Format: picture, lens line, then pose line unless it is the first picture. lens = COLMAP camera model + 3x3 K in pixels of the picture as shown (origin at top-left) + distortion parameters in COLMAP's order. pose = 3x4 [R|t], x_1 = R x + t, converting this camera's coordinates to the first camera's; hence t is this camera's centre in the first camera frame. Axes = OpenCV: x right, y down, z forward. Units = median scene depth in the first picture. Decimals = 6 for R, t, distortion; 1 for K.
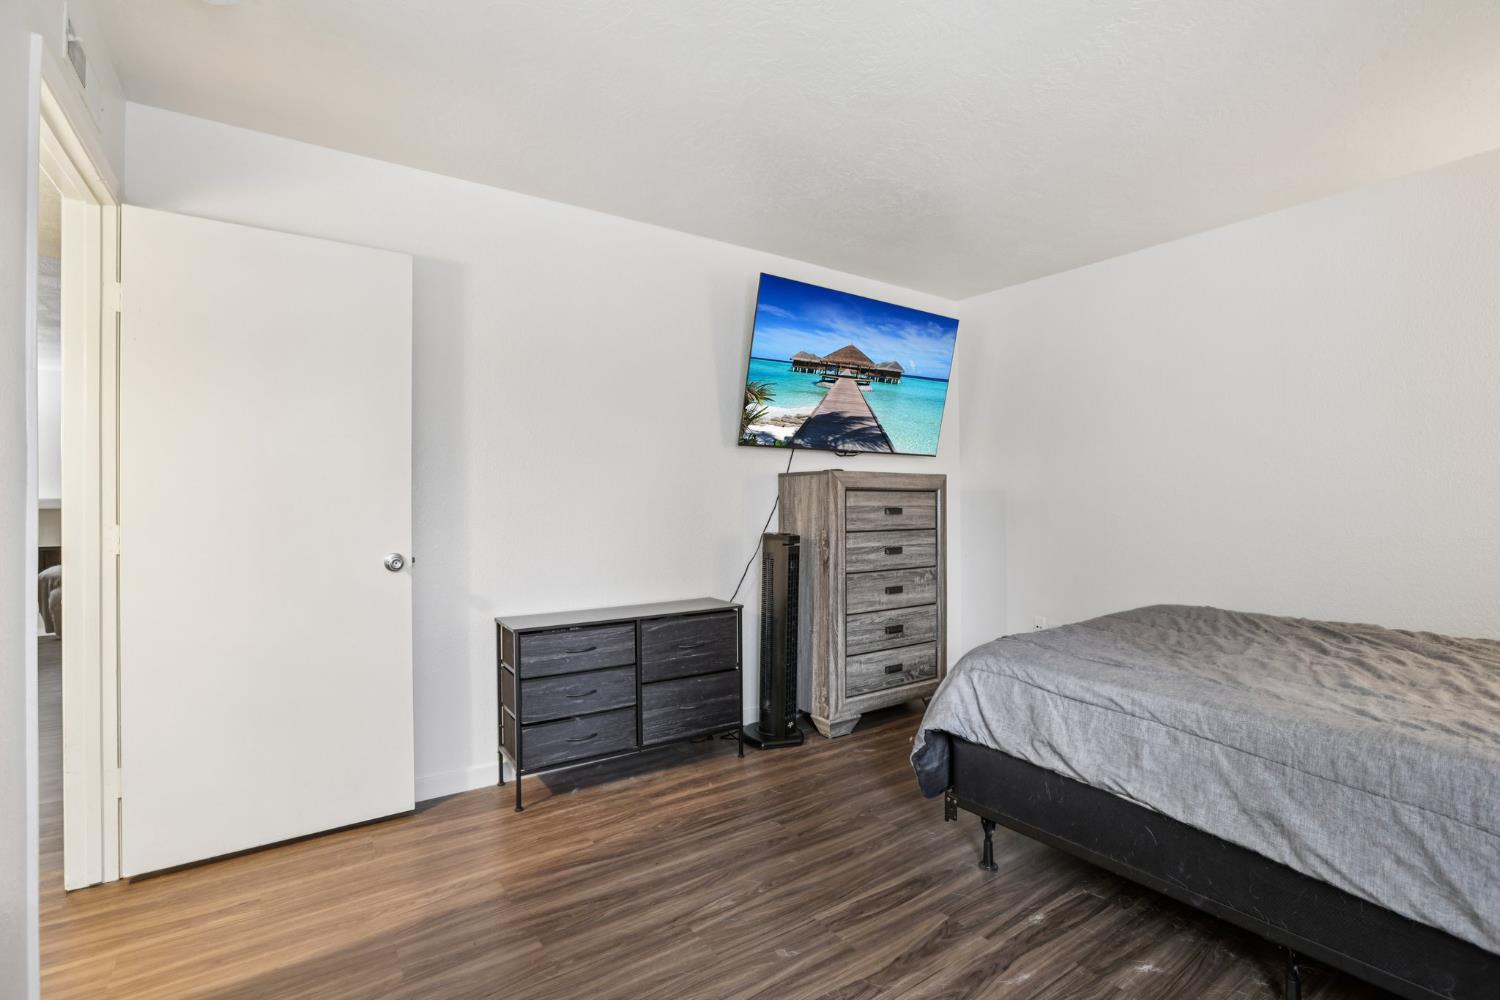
lens RADIAL K [[690.0, 0, 756.5], [0, 690.0, 499.0], [0, 0, 1]] dist [-0.042092, 0.012594]
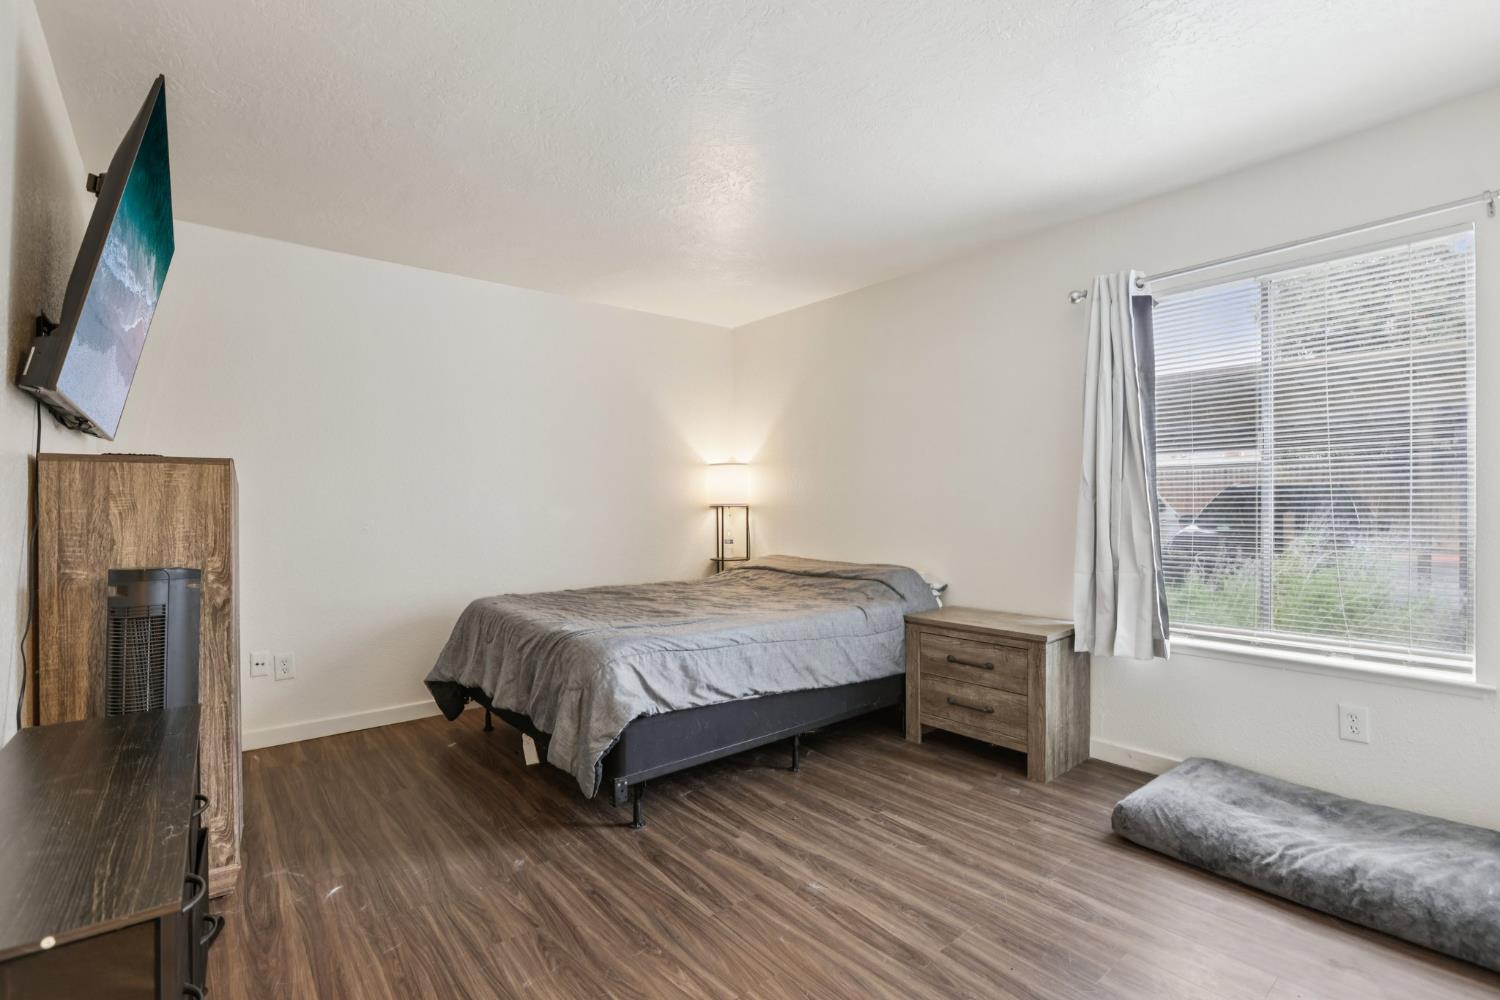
lens RADIAL K [[690.0, 0, 759.1], [0, 690.0, 499.3], [0, 0, 1]] dist [-0.042092, 0.012594]
pose [[-0.092415, 0.011454, 0.995655, -0.941884], [-0.001120, 0.999932, -0.011607, 0.003244], [-0.995720, -0.002187, -0.092396, 1.019237]]
